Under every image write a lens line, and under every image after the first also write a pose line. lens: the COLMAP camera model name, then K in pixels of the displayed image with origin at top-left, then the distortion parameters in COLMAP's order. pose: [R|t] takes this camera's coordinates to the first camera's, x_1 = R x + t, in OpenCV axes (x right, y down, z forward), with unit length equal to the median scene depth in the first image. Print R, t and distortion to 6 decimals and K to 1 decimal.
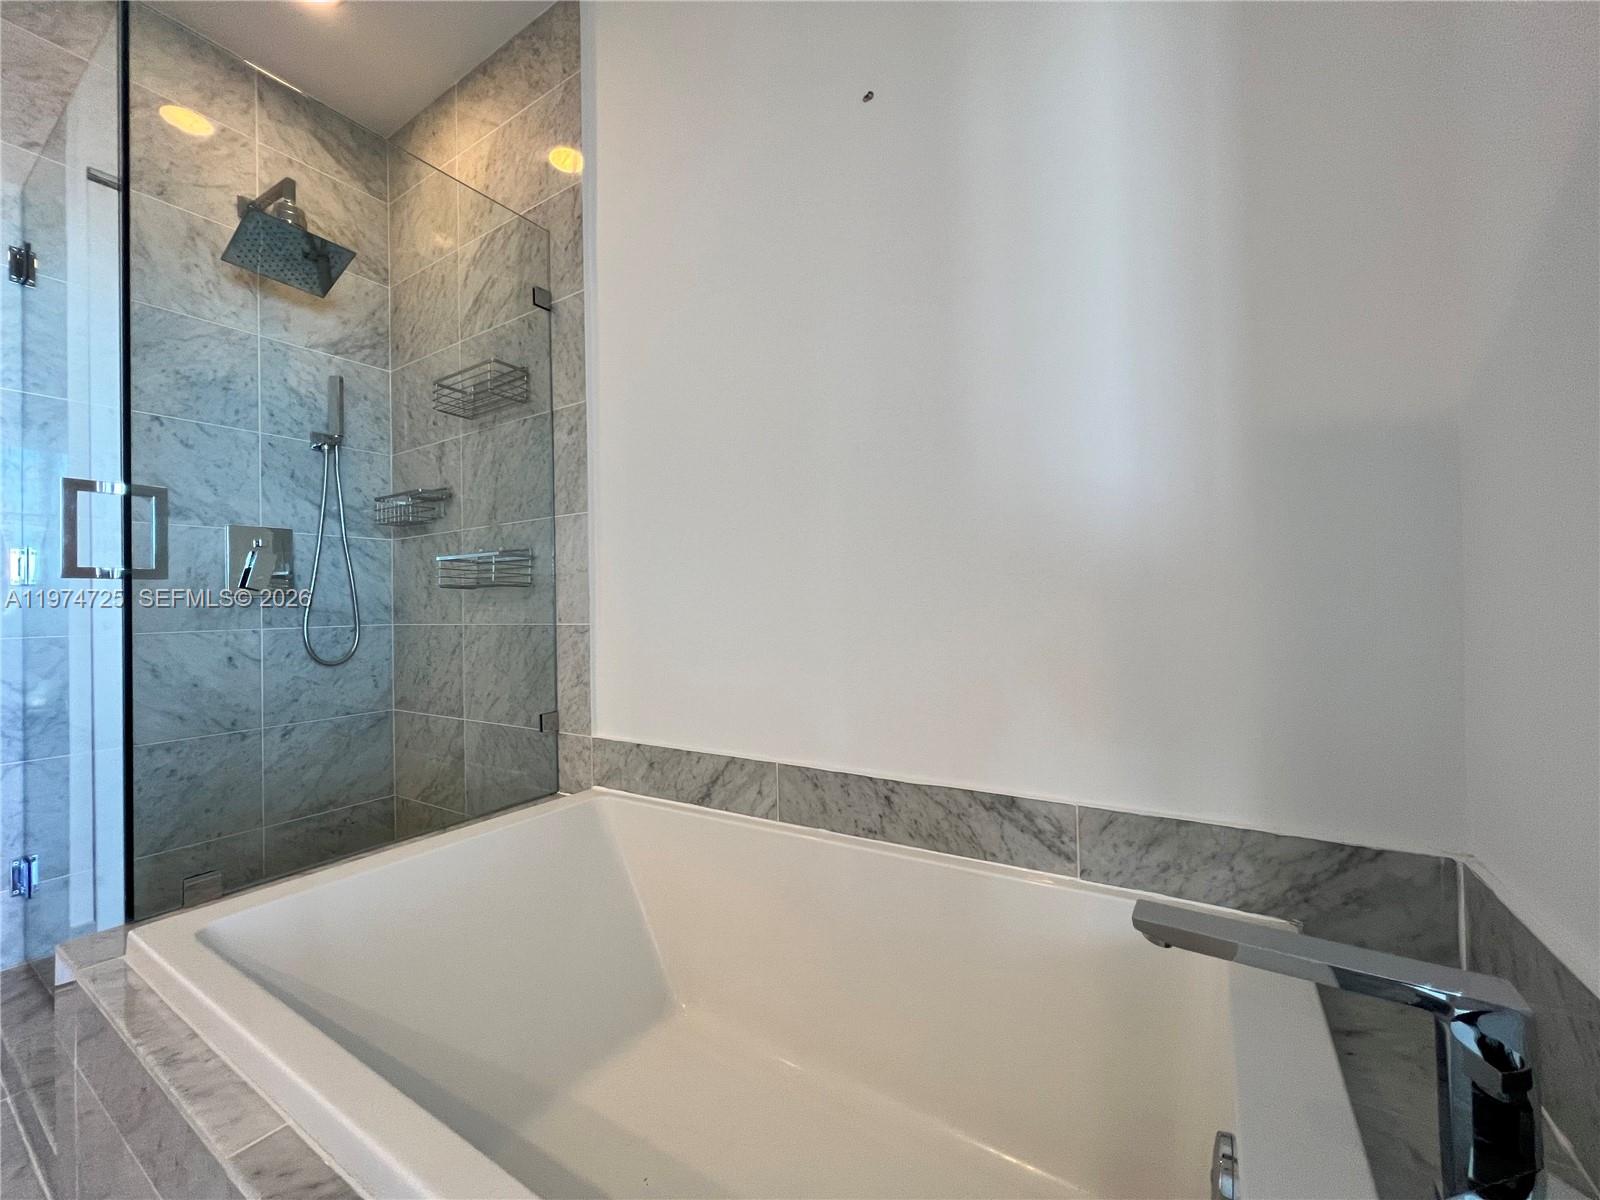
lens RADIAL K [[636.8, 0, 796.0], [0, 636.8, 600.3], [0, 0, 1]] dist [-0.002924, 0.000751]
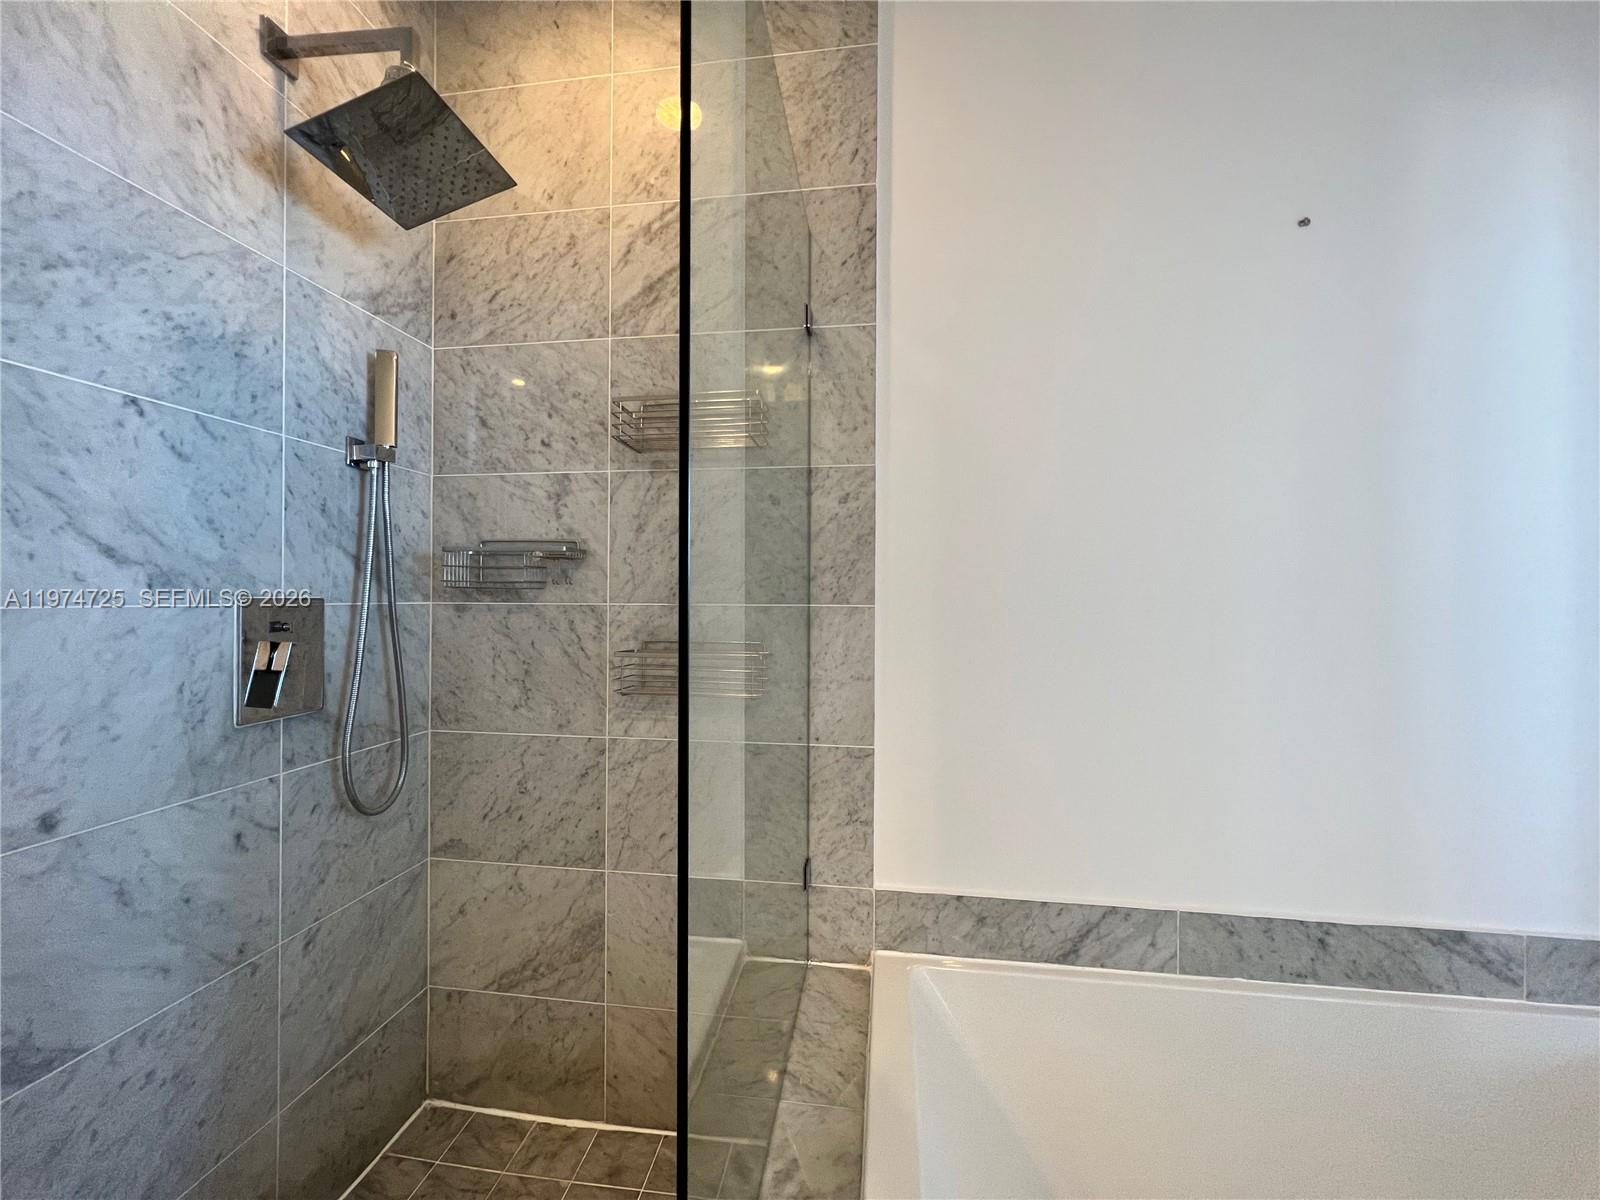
lens RADIAL K [[636.8, 0, 795.9], [0, 636.8, 599.6], [0, 0, 1]] dist [-0.002924, 0.000751]
pose [[0.913127, 0.024359, 0.406947, -0.707305], [-0.026571, 0.999647, -0.000214, -0.137365], [-0.406809, -0.010617, 0.913452, 0.302411]]
